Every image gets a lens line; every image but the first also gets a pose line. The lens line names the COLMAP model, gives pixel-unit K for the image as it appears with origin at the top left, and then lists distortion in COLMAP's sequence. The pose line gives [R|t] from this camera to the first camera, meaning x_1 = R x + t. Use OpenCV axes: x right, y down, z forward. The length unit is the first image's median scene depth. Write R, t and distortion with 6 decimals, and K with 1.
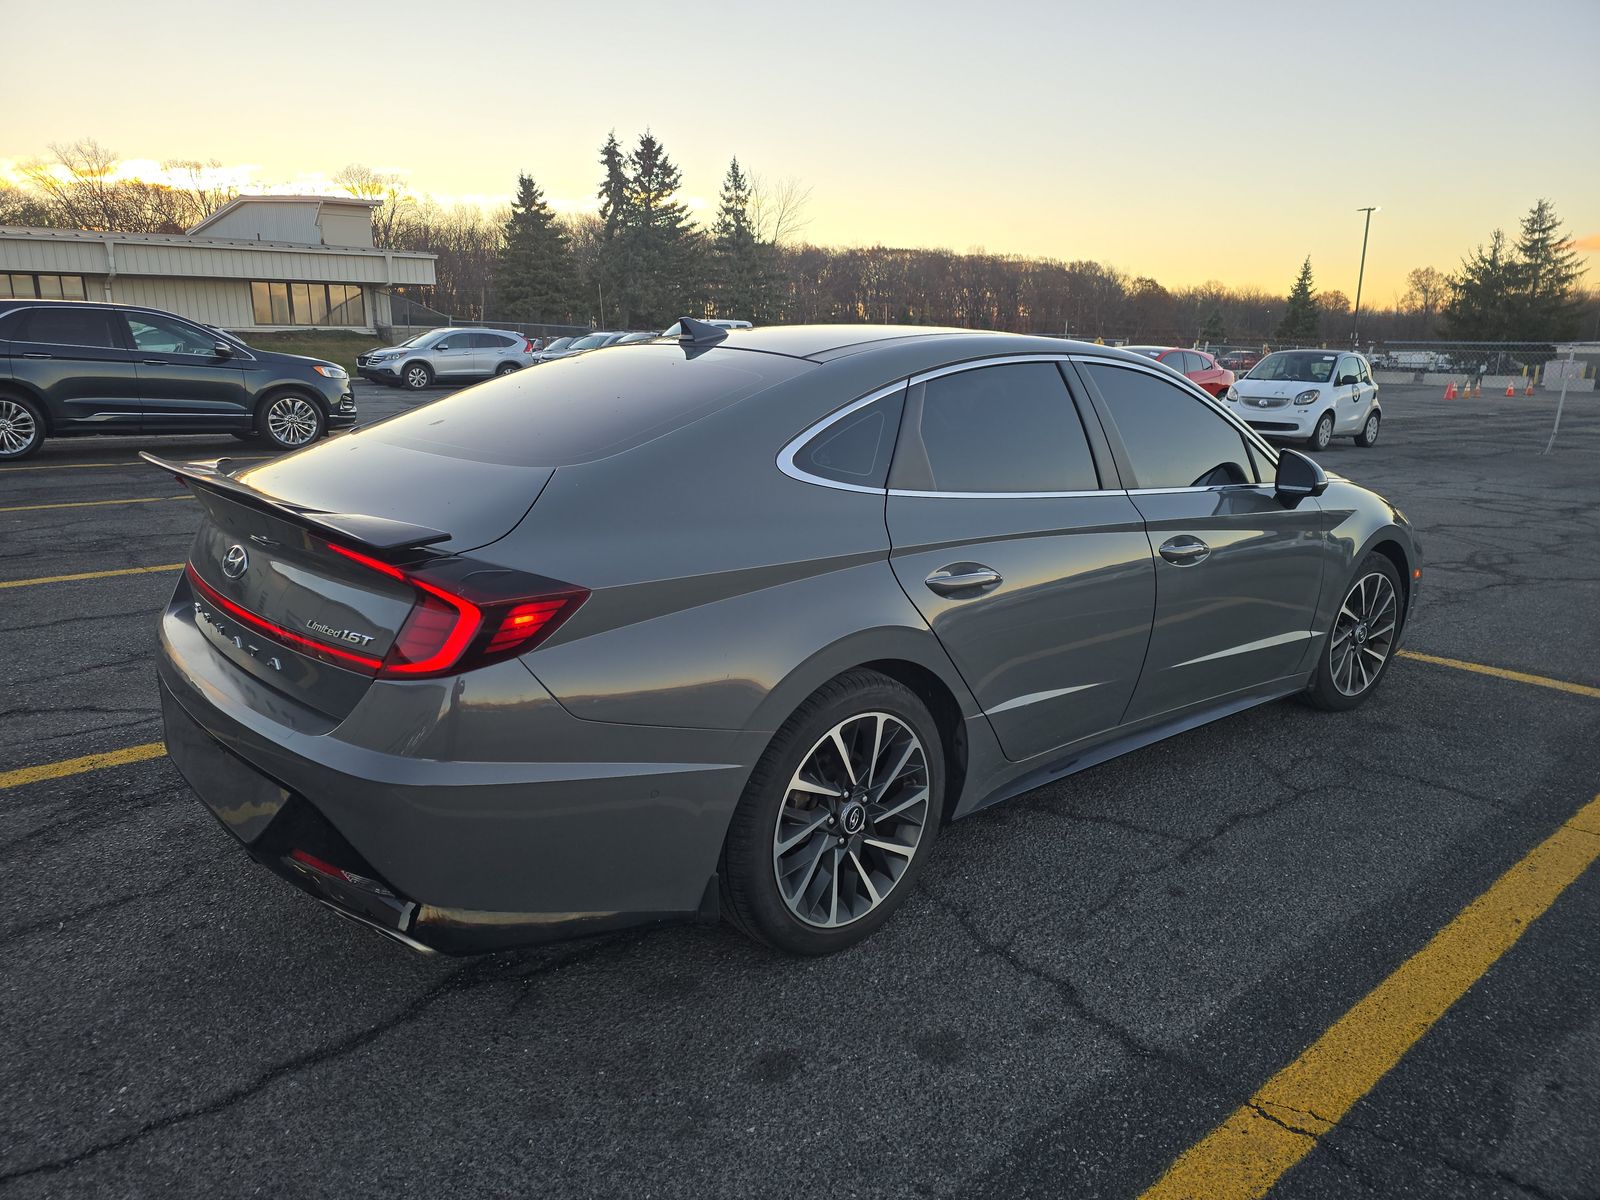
lens RADIAL K [[1073.7, 0, 790.4], [0, 1073.7, 605.3], [0, 0, 1]] dist [0.032093, -0.029964]
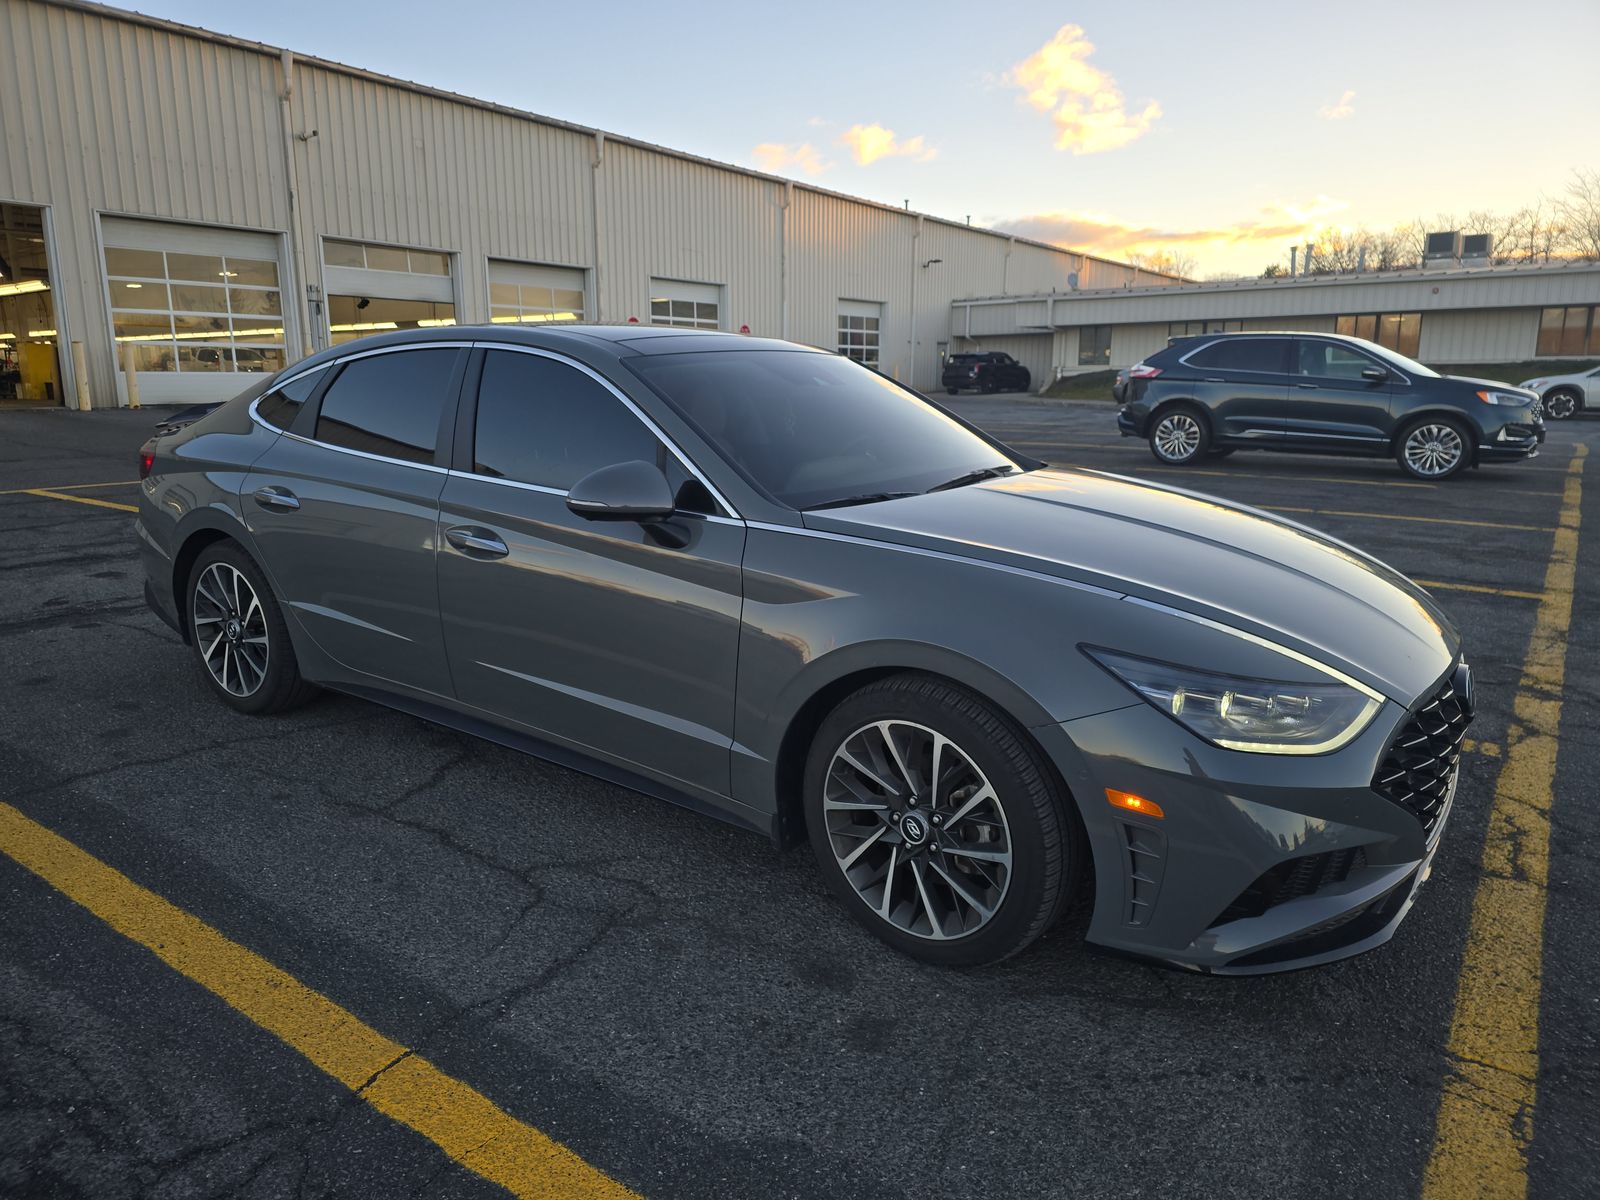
lens RADIAL K [[1073.7, 0, 790.4], [0, 1073.7, 605.3], [0, 0, 1]] dist [0.032093, -0.029964]
pose [[0.228926, 0.196189, -0.953469, 1.054640], [-0.226702, 0.963293, 0.143780, -0.155208], [0.946678, 0.183238, 0.265000, 0.792647]]
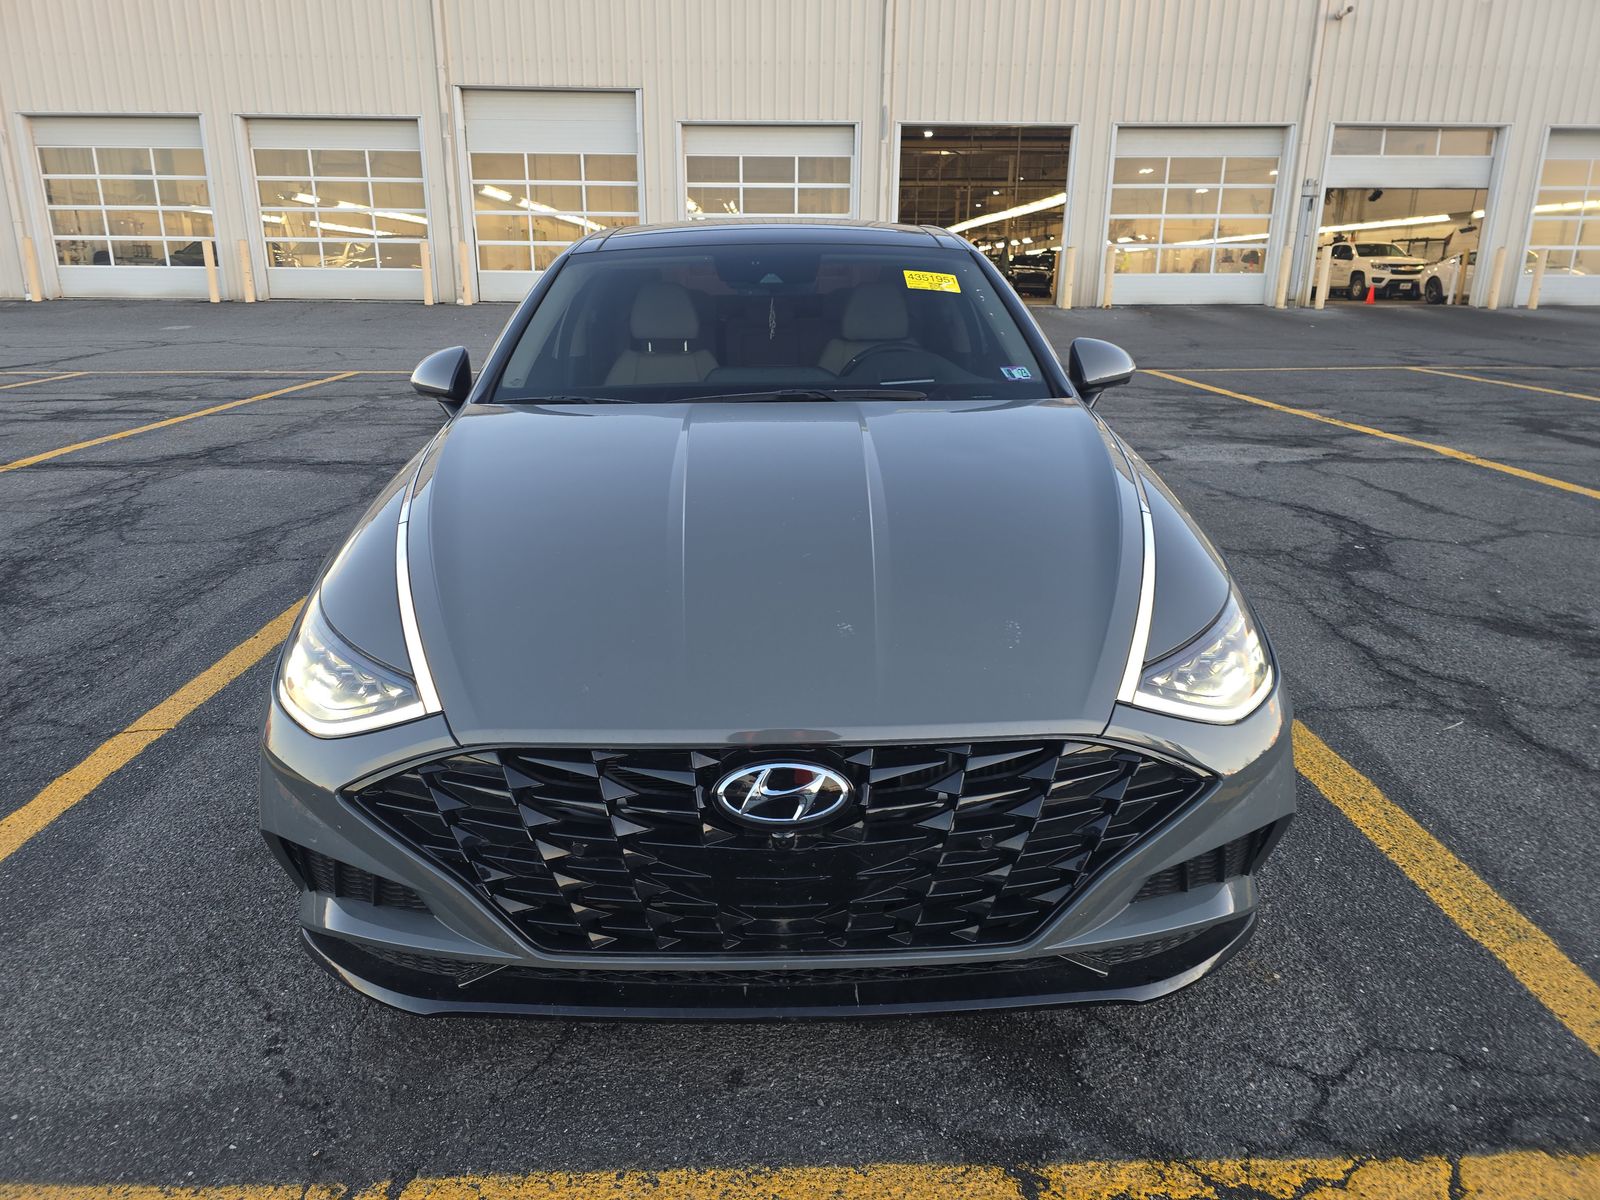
lens RADIAL K [[1073.7, 0, 790.4], [0, 1073.7, 605.3], [0, 0, 1]] dist [0.032093, -0.029964]
pose [[-0.651428, 0.213297, -0.728111, 0.820904], [-0.183904, 0.886660, 0.424279, -0.319857], [0.736085, 0.410290, -0.538369, 1.494301]]
